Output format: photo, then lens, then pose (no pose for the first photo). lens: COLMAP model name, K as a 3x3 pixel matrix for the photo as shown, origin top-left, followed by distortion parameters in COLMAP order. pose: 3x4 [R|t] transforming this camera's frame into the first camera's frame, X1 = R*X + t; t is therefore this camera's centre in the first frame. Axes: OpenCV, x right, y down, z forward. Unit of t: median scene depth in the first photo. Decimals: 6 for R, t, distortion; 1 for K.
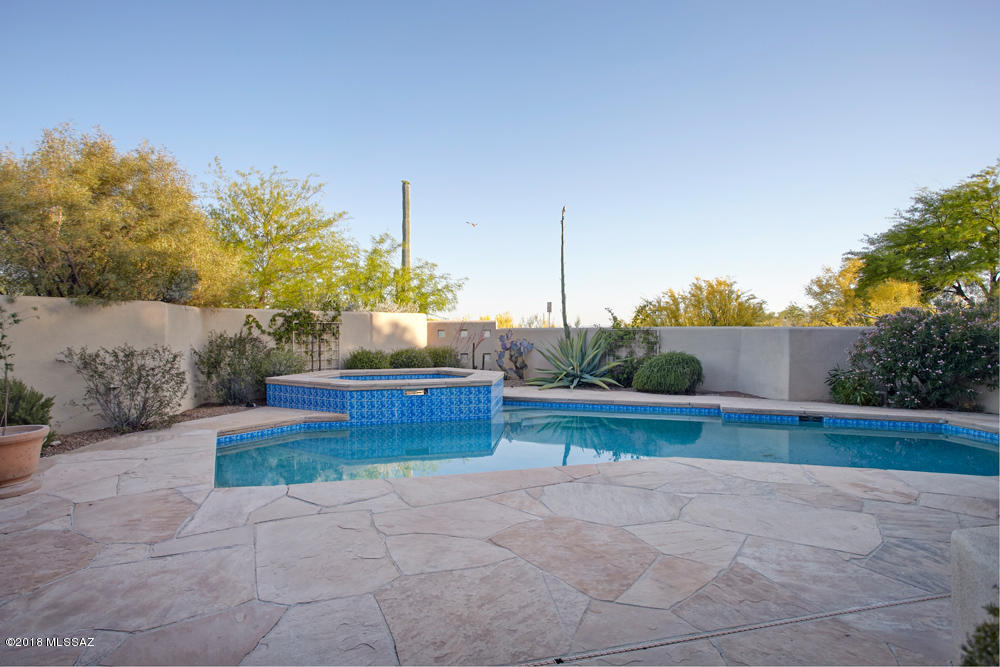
lens RADIAL K [[524.5, 0, 499.7], [0, 524.5, 337.9], [0, 0, 1]] dist [-0.031539, 0.002079]
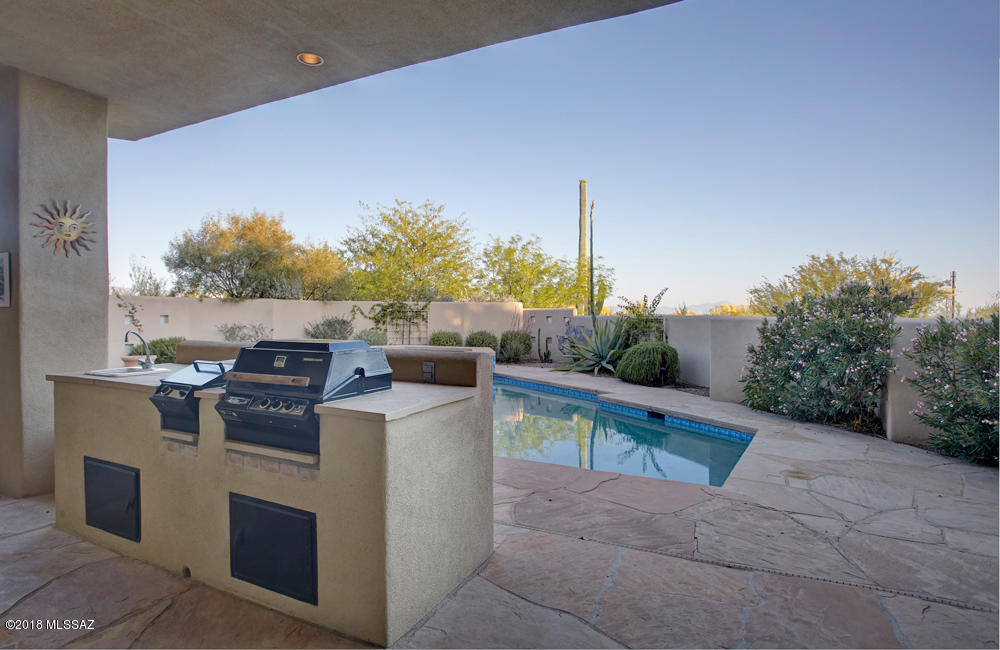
lens RADIAL K [[535.5, 0, 498.2], [0, 535.5, 318.9], [0, 0, 1]] dist [-0.000094, 0.000157]
pose [[0.771785, 0.011892, -0.635773, 0.771772], [-0.018194, 0.999829, -0.003385, -0.006828], [0.635624, 0.014180, 0.771869, 0.057085]]
